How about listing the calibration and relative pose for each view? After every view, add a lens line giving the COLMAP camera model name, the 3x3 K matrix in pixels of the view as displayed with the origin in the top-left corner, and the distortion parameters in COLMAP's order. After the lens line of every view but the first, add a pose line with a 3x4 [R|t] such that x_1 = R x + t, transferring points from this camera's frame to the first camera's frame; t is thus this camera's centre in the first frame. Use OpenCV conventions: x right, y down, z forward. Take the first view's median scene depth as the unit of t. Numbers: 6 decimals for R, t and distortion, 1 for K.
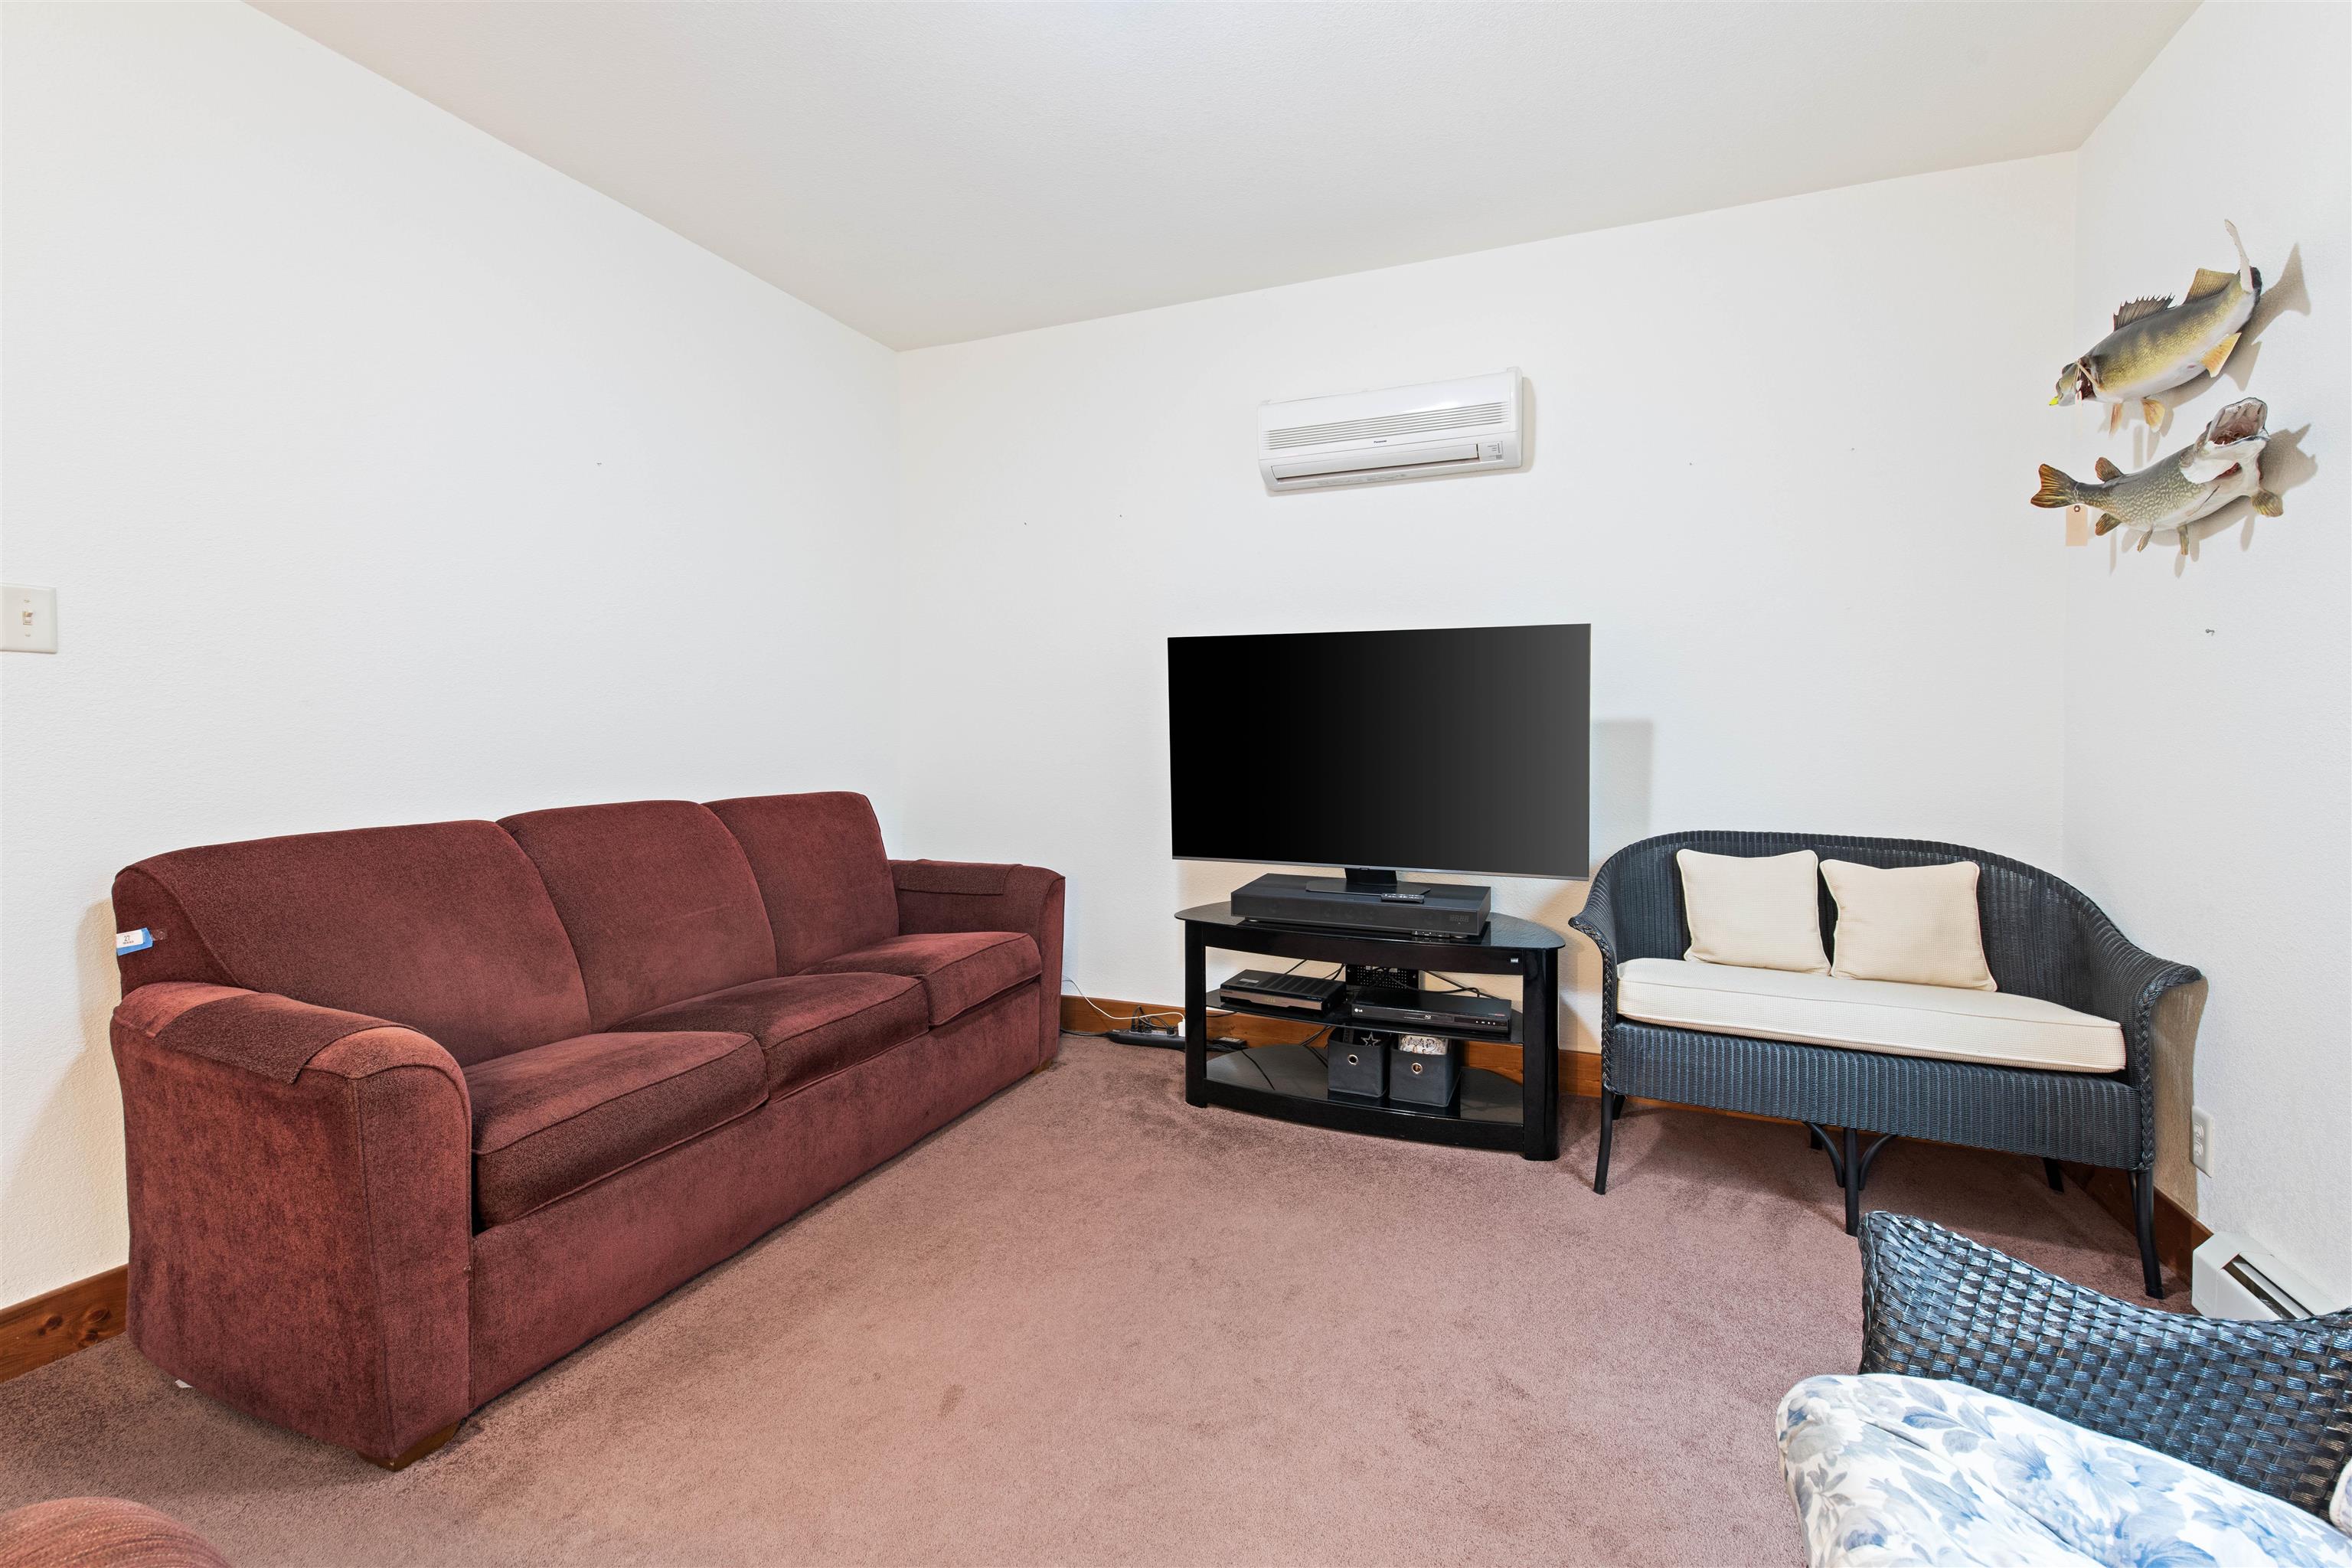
lens RADIAL K [[985.2, 0, 1176.9], [0, 985.2, 747.1], [0, 0, 1]] dist [0.002078, 0.000062]
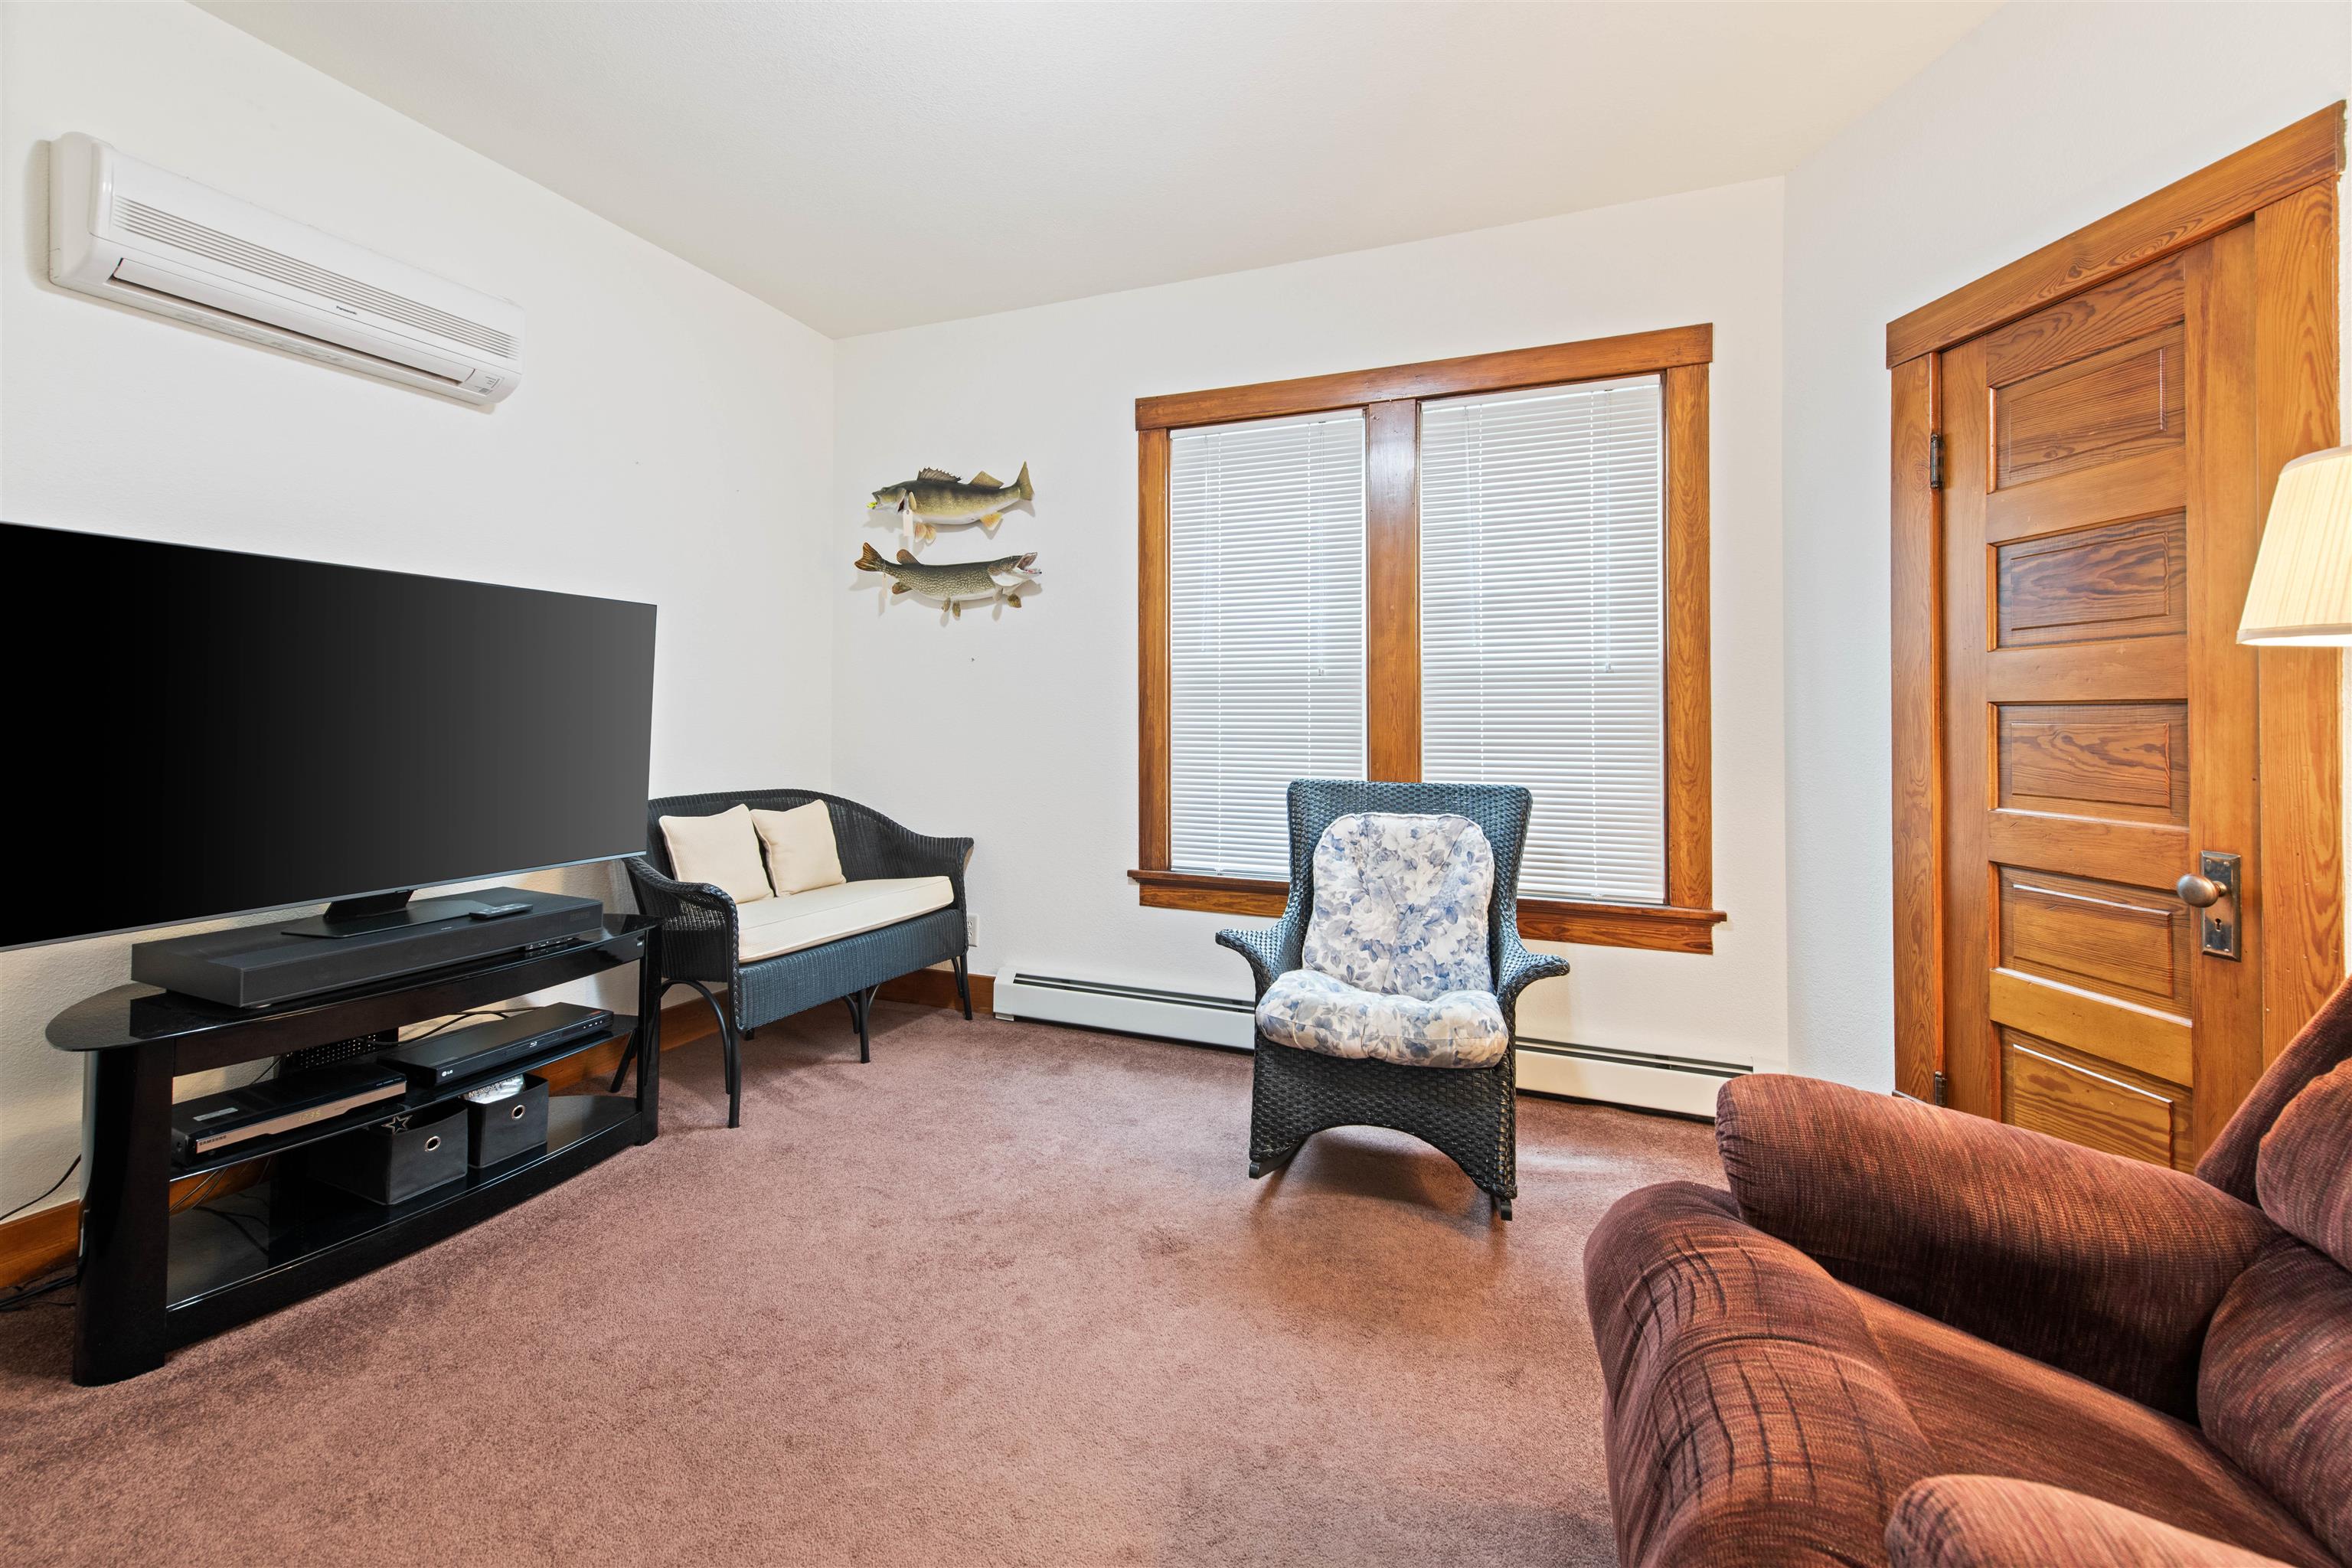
lens RADIAL K [[961.2, 0, 1177.6], [0, 961.2, 706.7], [0, 0, 1]] dist [-0.000255, -0.000009]
pose [[-0.007244, 0.007841, 0.999943, -0.652600], [0.007767, 0.999940, -0.007785, -0.007466], [-0.999944, 0.007710, -0.007305, 0.502353]]
